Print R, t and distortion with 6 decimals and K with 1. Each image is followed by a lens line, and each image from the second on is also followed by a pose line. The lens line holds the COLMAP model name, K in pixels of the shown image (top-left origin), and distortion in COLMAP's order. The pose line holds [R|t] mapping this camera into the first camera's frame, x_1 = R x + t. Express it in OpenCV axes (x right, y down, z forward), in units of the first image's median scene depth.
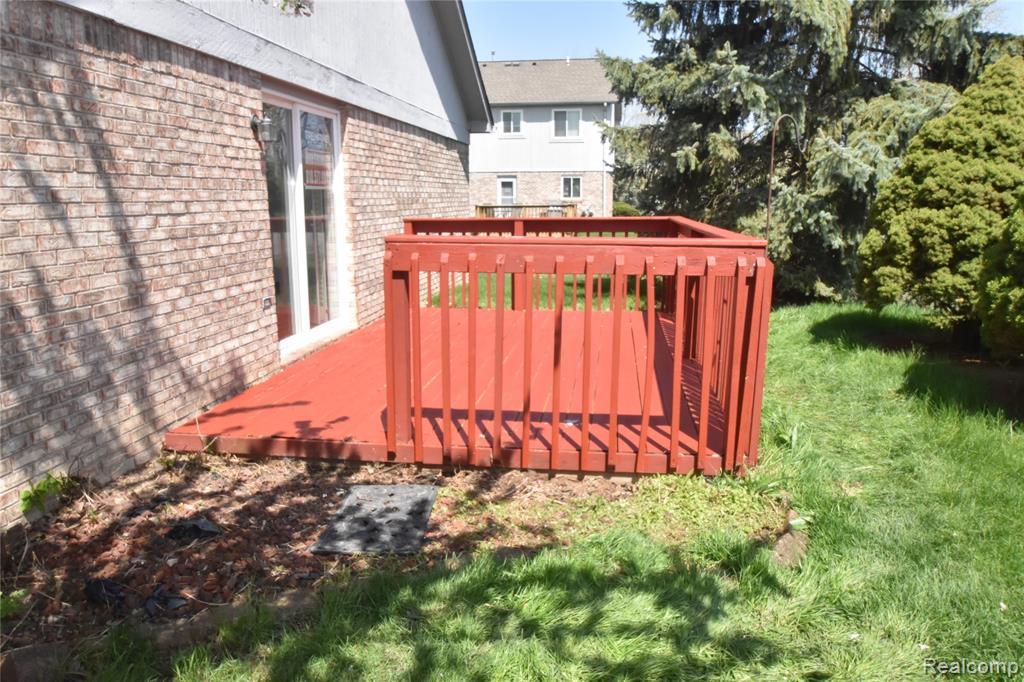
lens RADIAL K [[761.6, 0, 507.8], [0, 761.6, 359.1], [0, 0, 1]] dist [-0.056936, 0.002015]
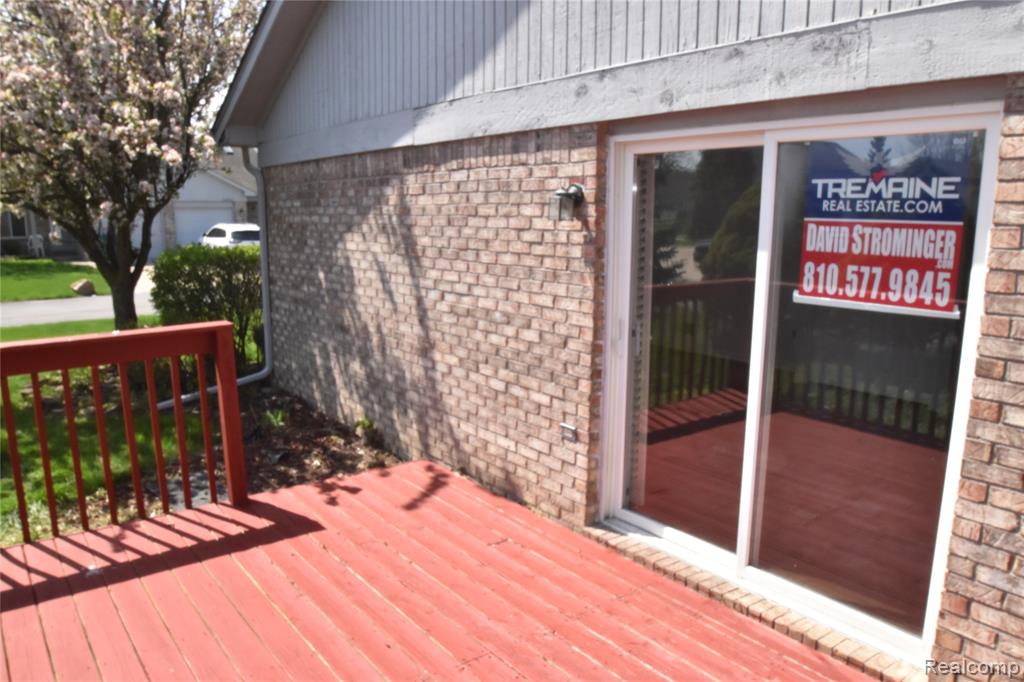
lens RADIAL K [[761.6, 0, 507.8], [0, 761.6, 359.1], [0, 0, 1]] dist [-0.056936, 0.002015]
pose [[-0.711601, 0.130463, -0.690365, 0.296589], [-0.150796, 0.931348, 0.331438, -0.485376], [0.686210, 0.339956, -0.643075, 1.801281]]
